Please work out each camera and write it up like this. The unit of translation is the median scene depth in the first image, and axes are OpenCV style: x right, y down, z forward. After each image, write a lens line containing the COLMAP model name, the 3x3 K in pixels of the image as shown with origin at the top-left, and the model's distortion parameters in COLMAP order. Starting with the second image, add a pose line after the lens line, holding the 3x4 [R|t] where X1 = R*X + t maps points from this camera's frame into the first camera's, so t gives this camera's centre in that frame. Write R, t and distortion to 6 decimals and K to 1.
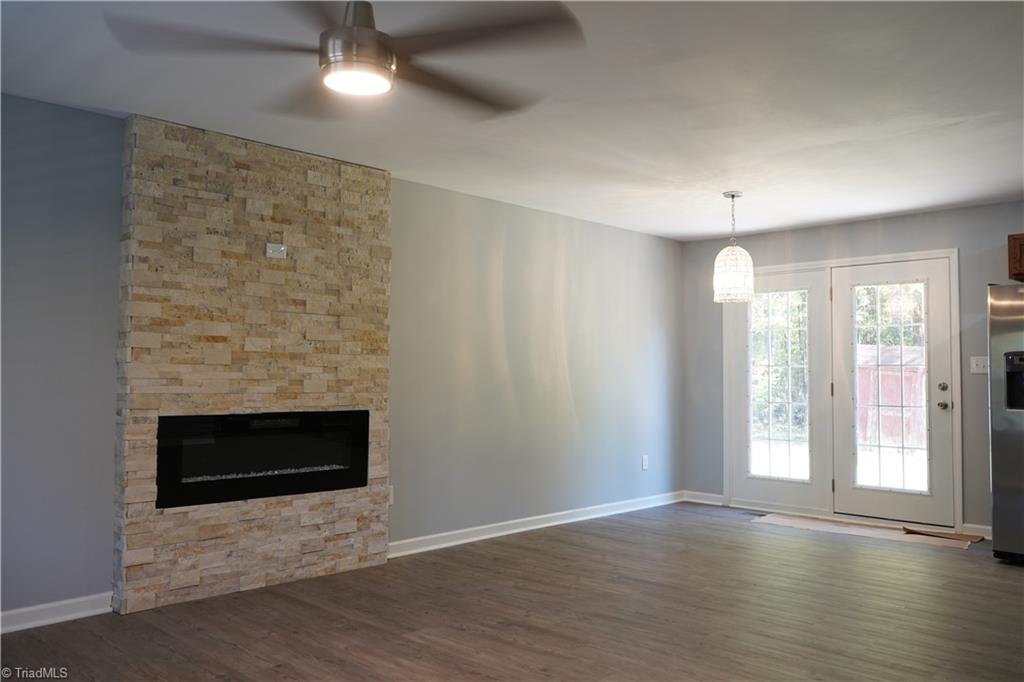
lens RADIAL K [[822.7, 0, 512.0], [0, 822.7, 341.0], [0, 0, 1]] dist [-0.003664, -0.001145]
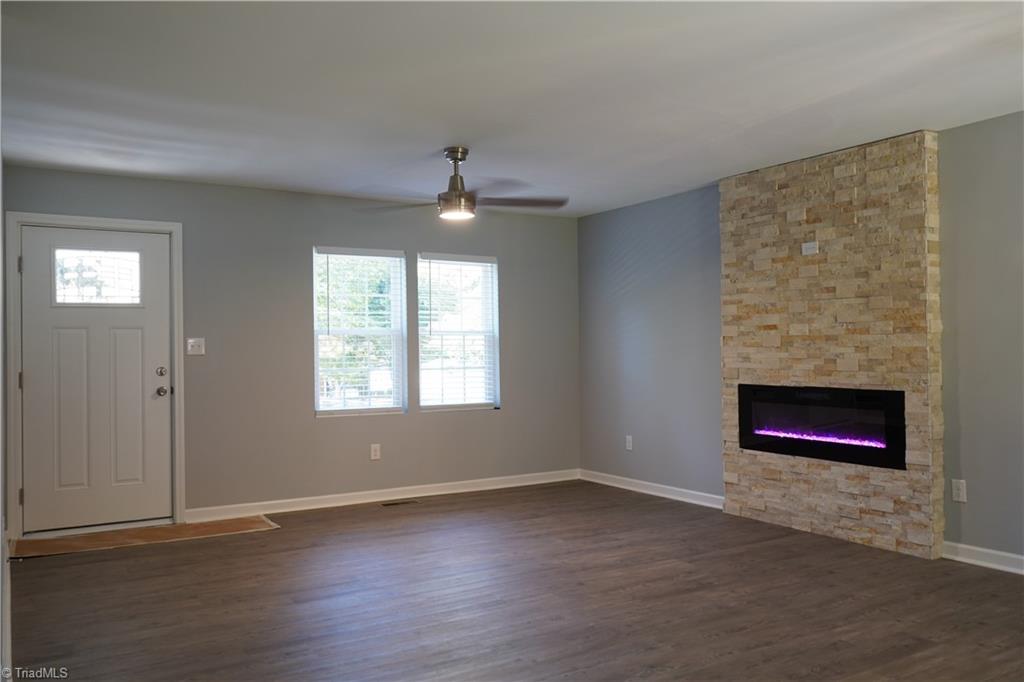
lens RADIAL K [[822.7, 0, 512.0], [0, 822.7, 341.0], [0, 0, 1]] dist [-0.003664, -0.001145]
pose [[-0.246500, -0.010374, -0.969087, 0.930964], [0.050339, 0.998456, -0.023493, 0.027259], [0.967835, -0.054574, -0.245597, 0.858643]]
